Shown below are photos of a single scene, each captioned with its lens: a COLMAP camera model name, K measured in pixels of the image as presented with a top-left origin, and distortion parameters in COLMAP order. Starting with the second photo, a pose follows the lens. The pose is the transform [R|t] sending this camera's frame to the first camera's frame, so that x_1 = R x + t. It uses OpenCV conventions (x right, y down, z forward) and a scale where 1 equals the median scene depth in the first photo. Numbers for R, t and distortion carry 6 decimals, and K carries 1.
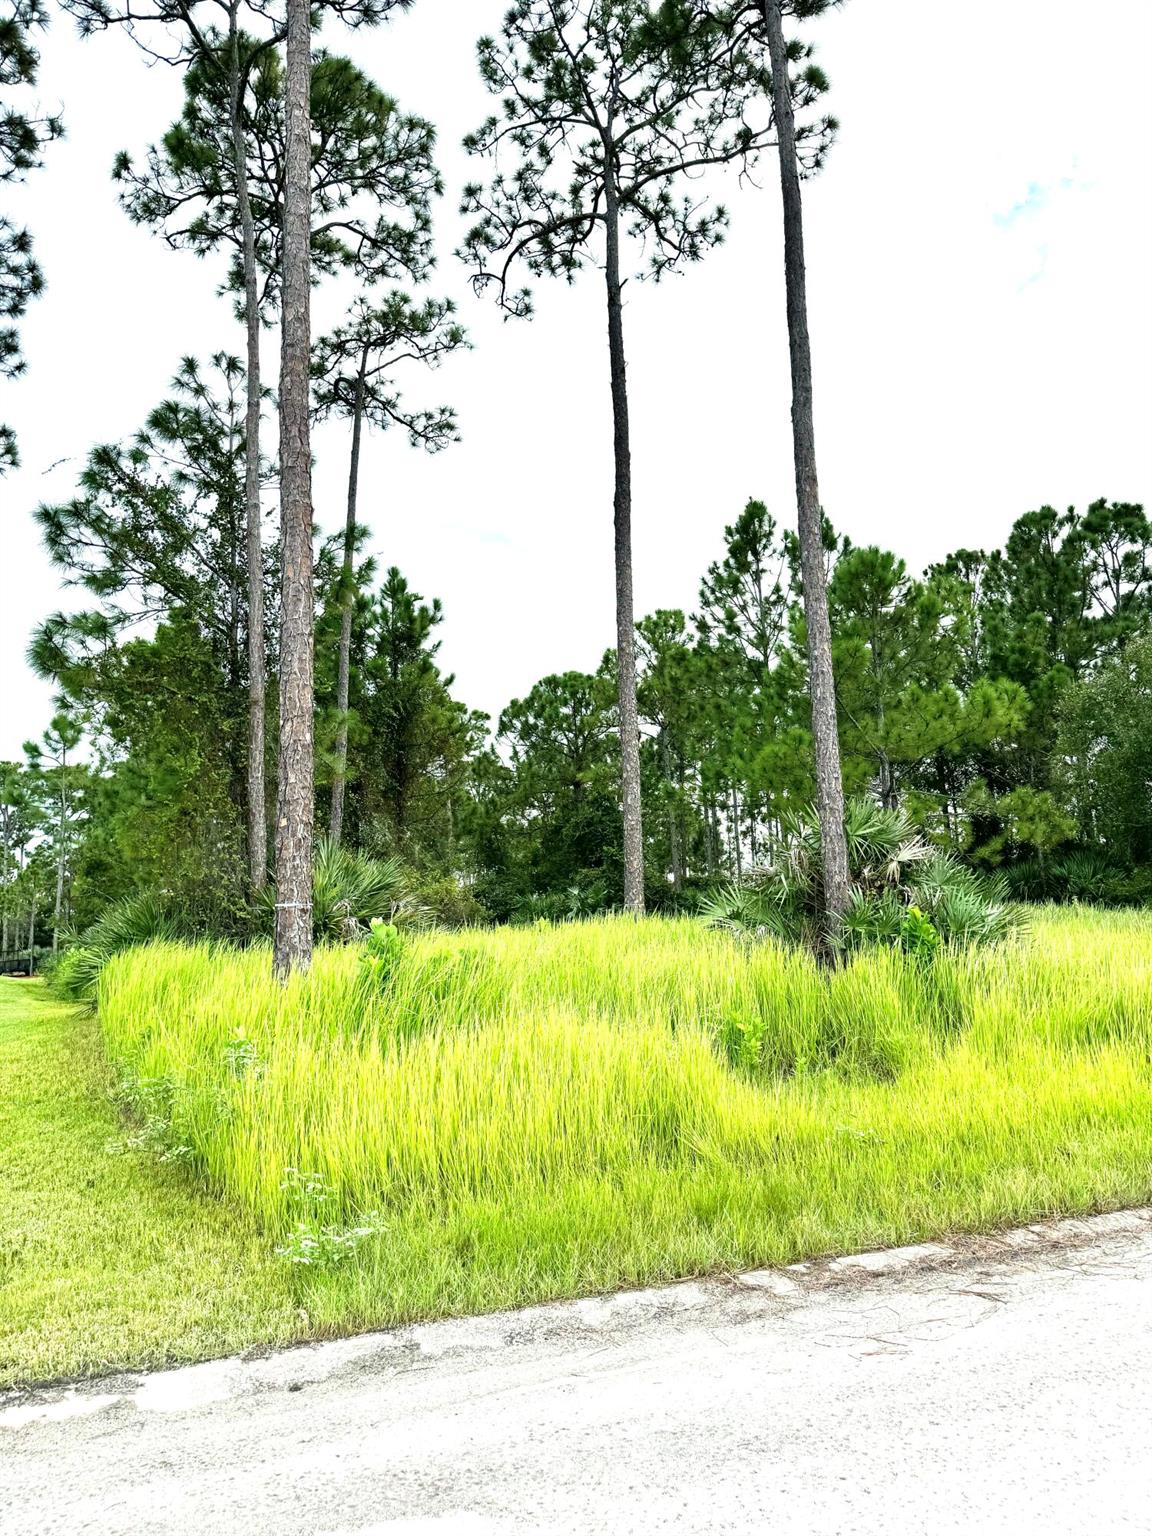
lens RADIAL K [[1082.0, 0, 576.0], [0, 1082.0, 768.0], [0, 0, 1]] dist [0.042438, -0.039724]
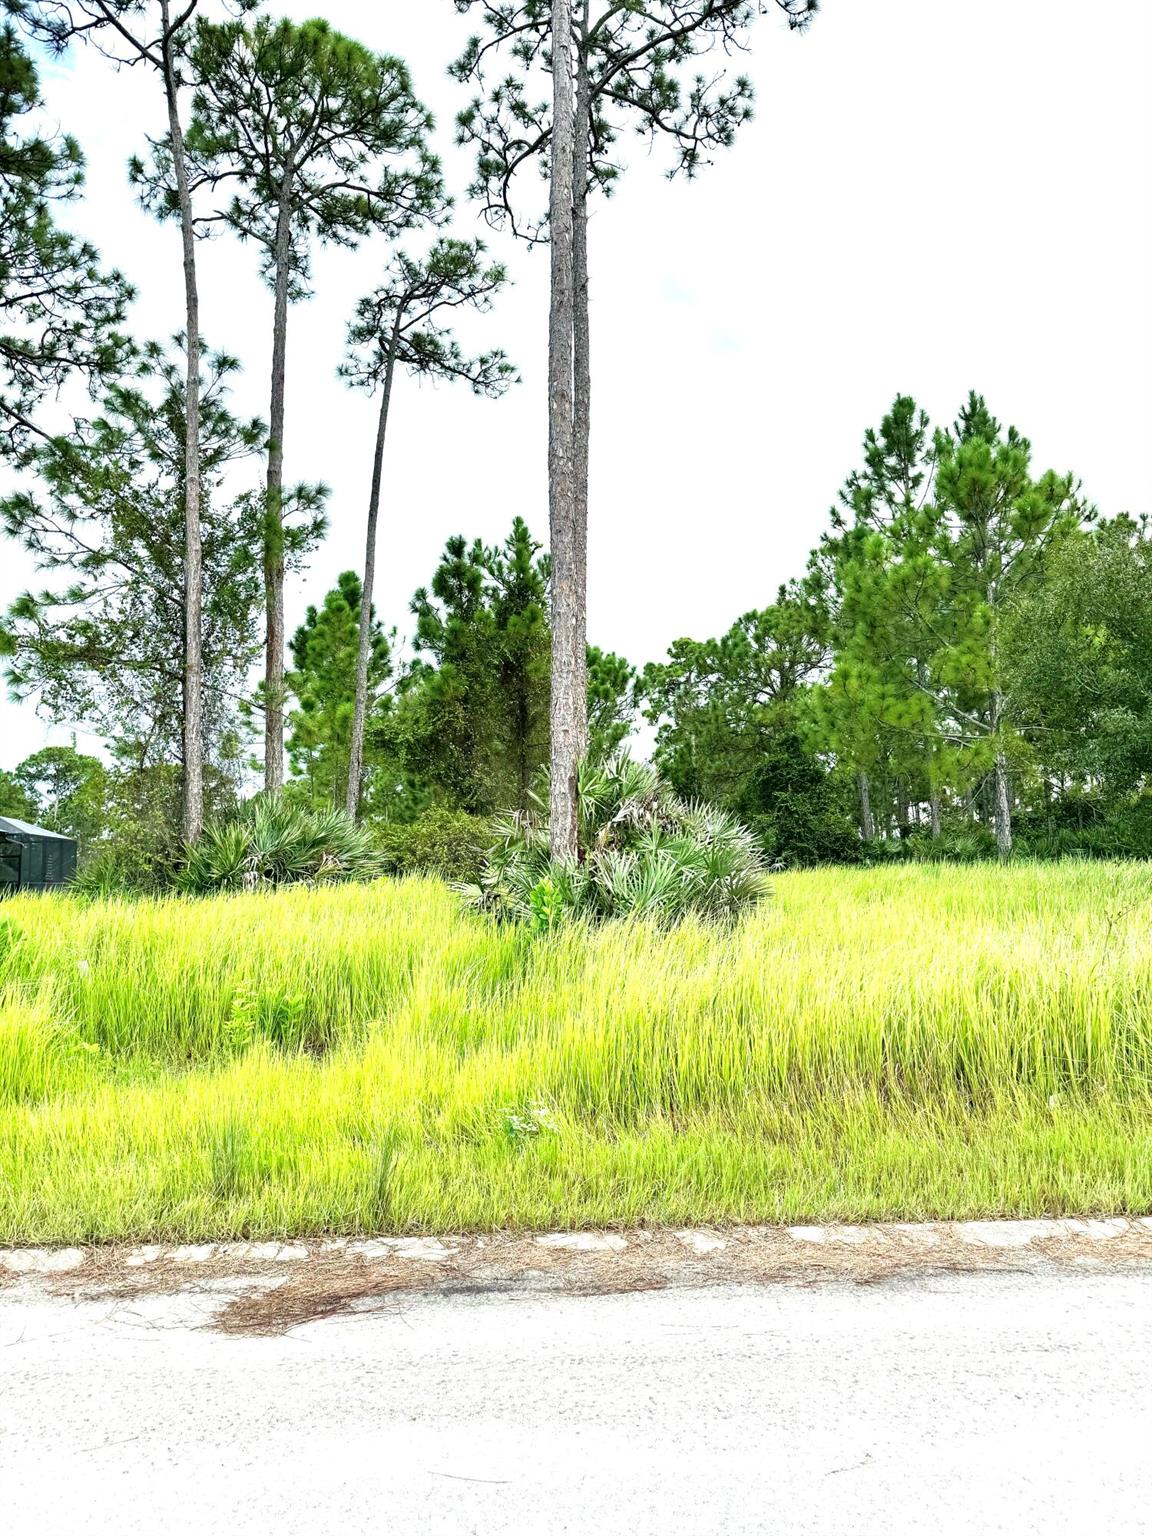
lens RADIAL K [[1090.0, 0, 563.9], [0, 1090.0, 763.9], [0, 0, 1]] dist [0.034629, -0.027641]
pose [[0.941435, -0.015153, -0.336854, 0.389813], [0.032167, 0.998470, 0.044985, -0.002340], [0.335656, -0.053186, 0.940482, 0.106300]]
